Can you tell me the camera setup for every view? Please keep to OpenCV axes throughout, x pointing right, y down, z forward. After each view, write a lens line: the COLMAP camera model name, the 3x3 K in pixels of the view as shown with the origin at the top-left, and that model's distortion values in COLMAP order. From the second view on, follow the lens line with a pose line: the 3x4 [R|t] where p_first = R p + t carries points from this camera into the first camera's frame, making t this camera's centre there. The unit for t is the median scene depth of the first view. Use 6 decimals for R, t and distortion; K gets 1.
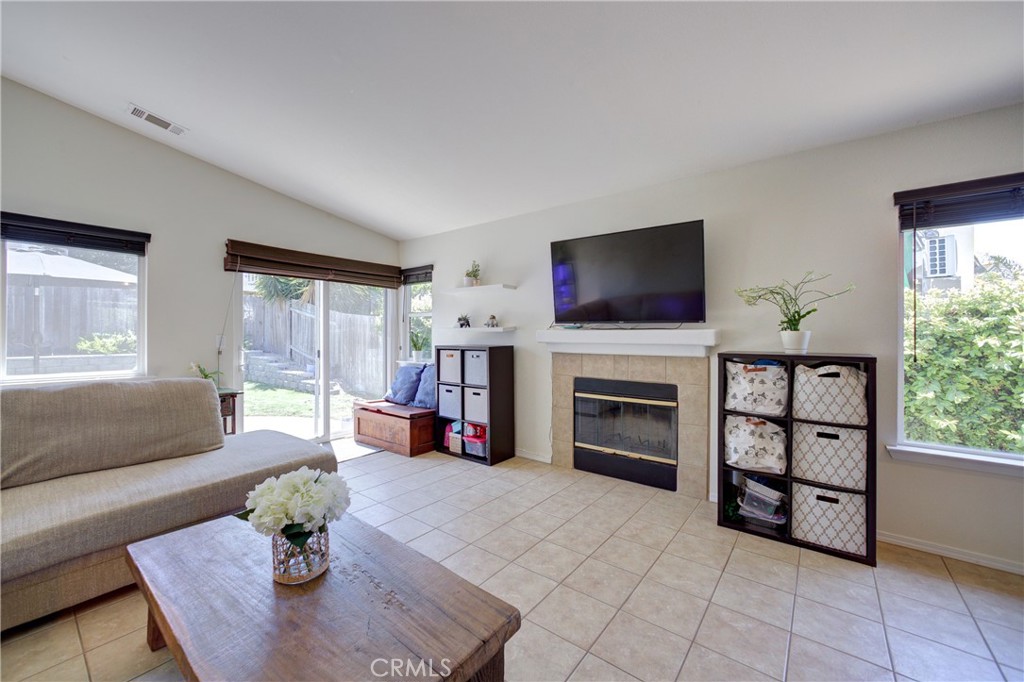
lens RADIAL K [[404.2, 0, 506.2], [0, 404.2, 335.2], [0, 0, 1]] dist [-0.021899, 0.009426]
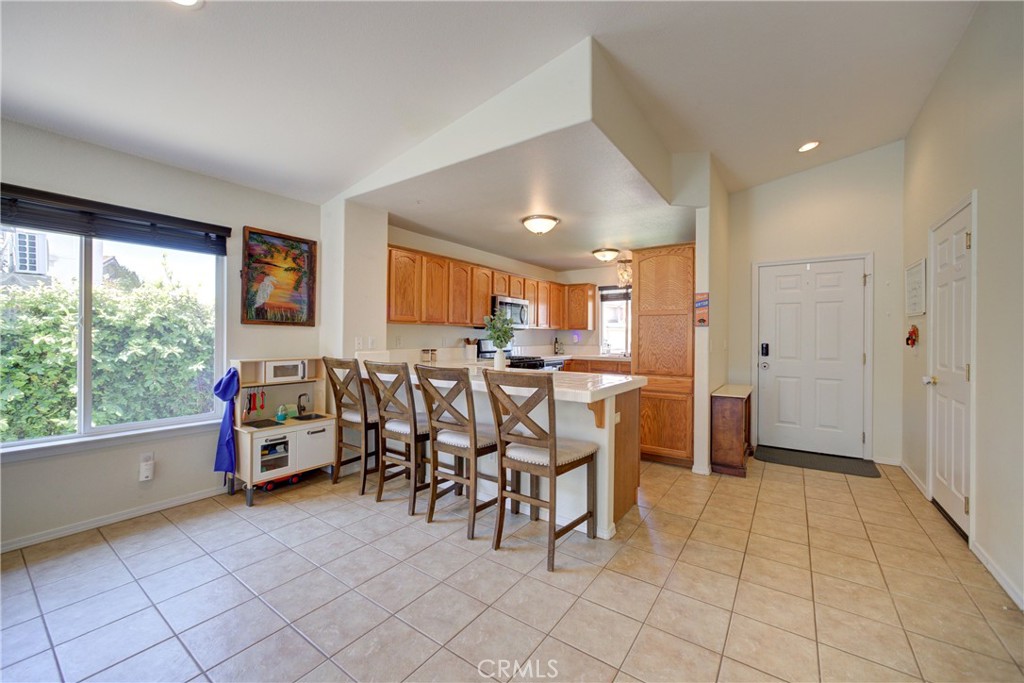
lens RADIAL K [[404.2, 0, 506.2], [0, 404.2, 335.7], [0, 0, 1]] dist [-0.021899, 0.009426]
pose [[-0.050987, 0.002492, 0.998696, 0.067552], [-0.007823, 0.999965, -0.002894, 0.000207], [-0.998669, -0.007960, -0.050966, -0.174011]]
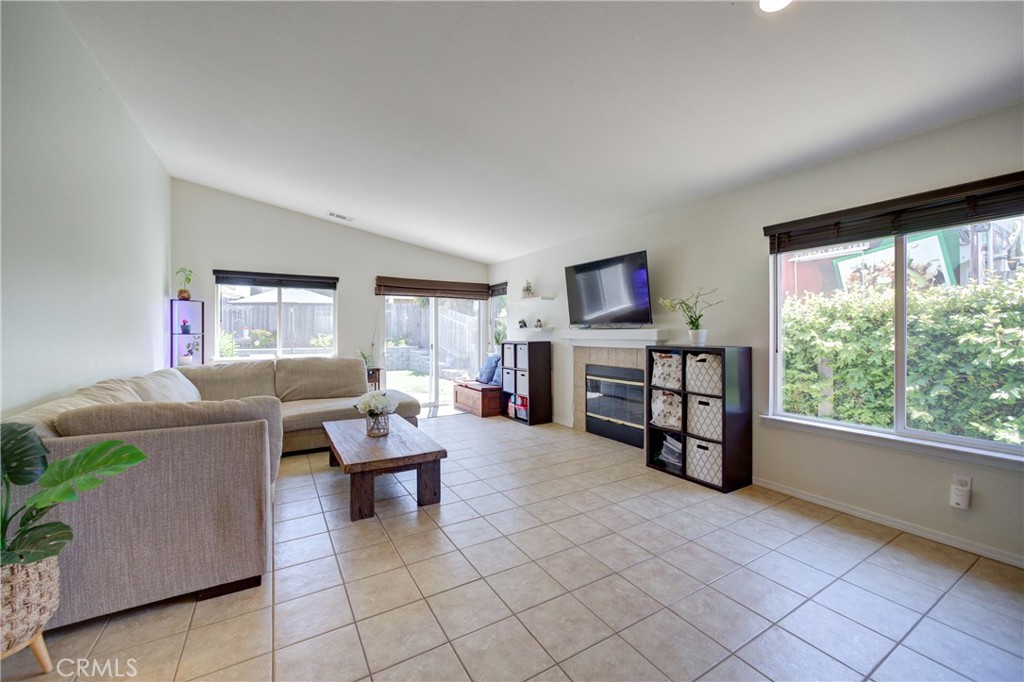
lens RADIAL K [[404.2, 0, 506.2], [0, 404.2, 335.2], [0, 0, 1]] dist [-0.021899, 0.009426]
pose [[0.932292, -0.002029, -0.361701, 0.427714], [0.002999, 0.999993, 0.002120, 0.001987], [0.361694, -0.003062, 0.932292, -0.380785]]
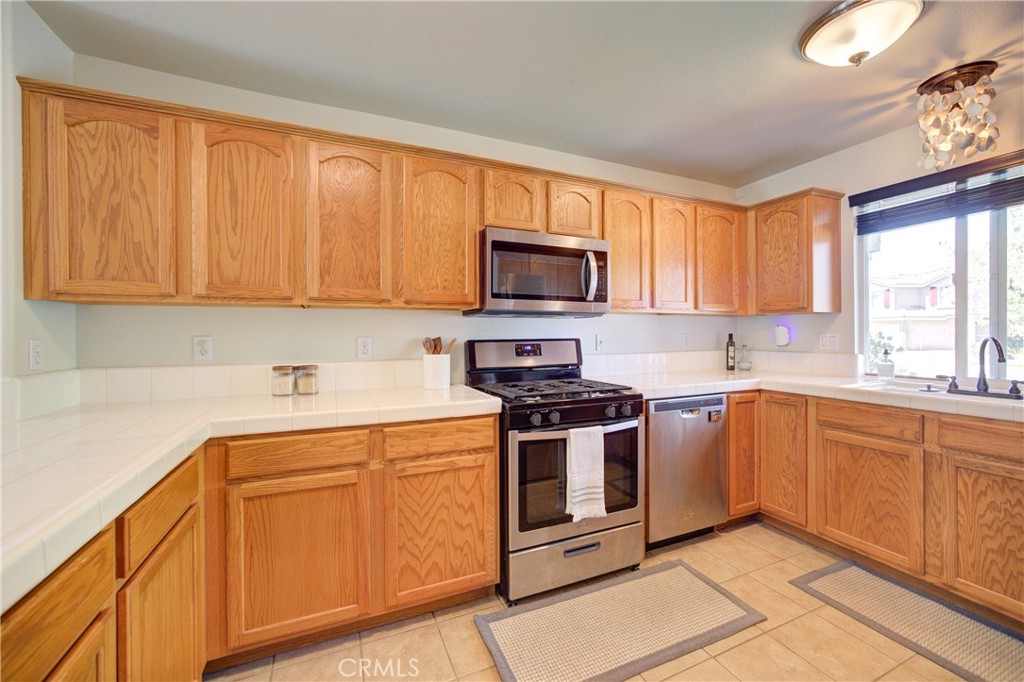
lens RADIAL K [[404.2, 0, 506.2], [0, 404.2, 335.2], [0, 0, 1]] dist [-0.021899, 0.009426]
pose [[0.469735, -0.003901, 0.882799, 1.084338], [0.007046, 0.999975, 0.000669, 0.001873], [-0.882779, 0.005906, 0.469751, -0.514968]]
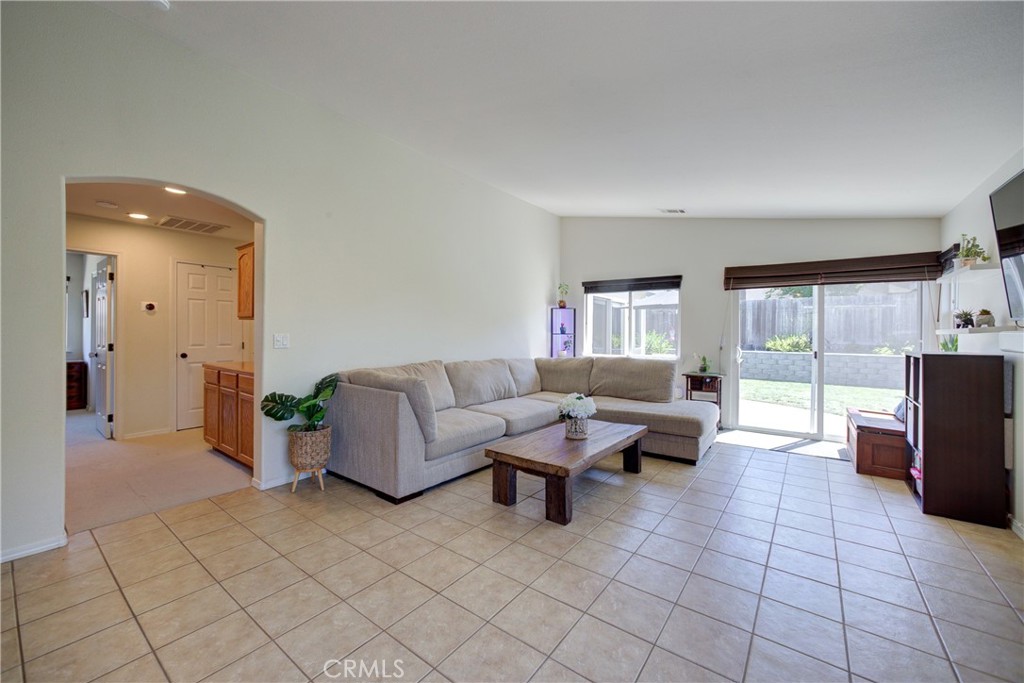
lens RADIAL K [[404.2, 0, 506.2], [0, 404.2, 335.7], [0, 0, 1]] dist [-0.021899, 0.009426]
pose [[0.021160, 0.004996, -0.999764, 0.730232], [-0.011071, 0.999927, 0.004762, -0.000557], [0.999715, 0.010967, 0.021214, 0.220959]]
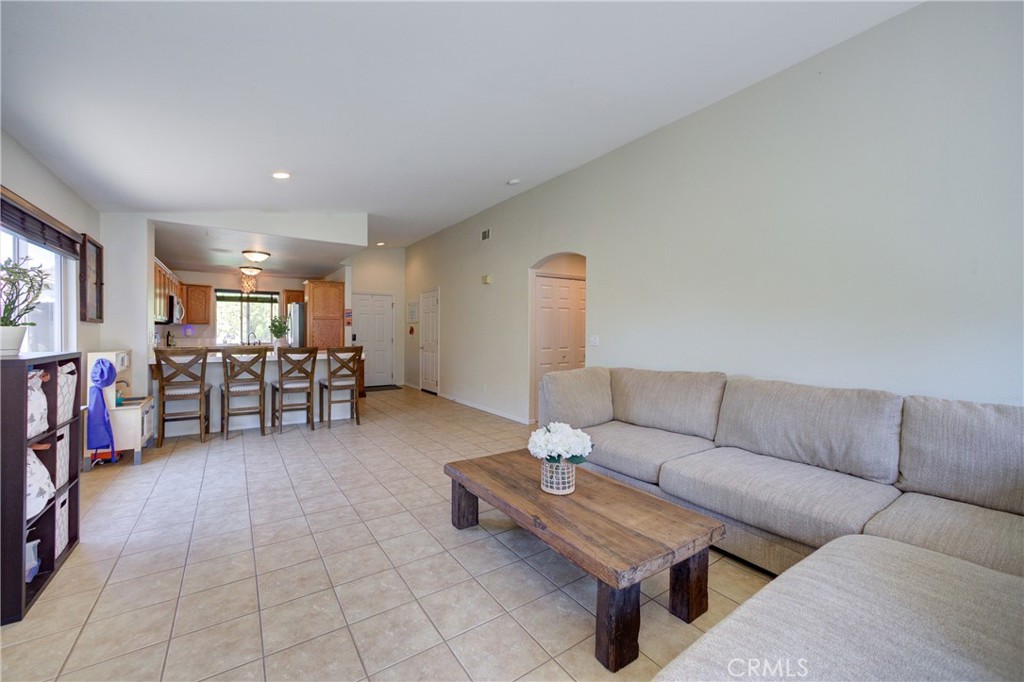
lens RADIAL K [[404.2, 0, 506.2], [0, 404.2, 335.2], [0, 0, 1]] dist [-0.021899, 0.009426]
pose [[-0.955867, -0.006789, 0.293722, -0.312092], [-0.004836, 0.999961, 0.007375, -0.002250], [-0.293761, 0.005629, -0.955862, 1.023093]]
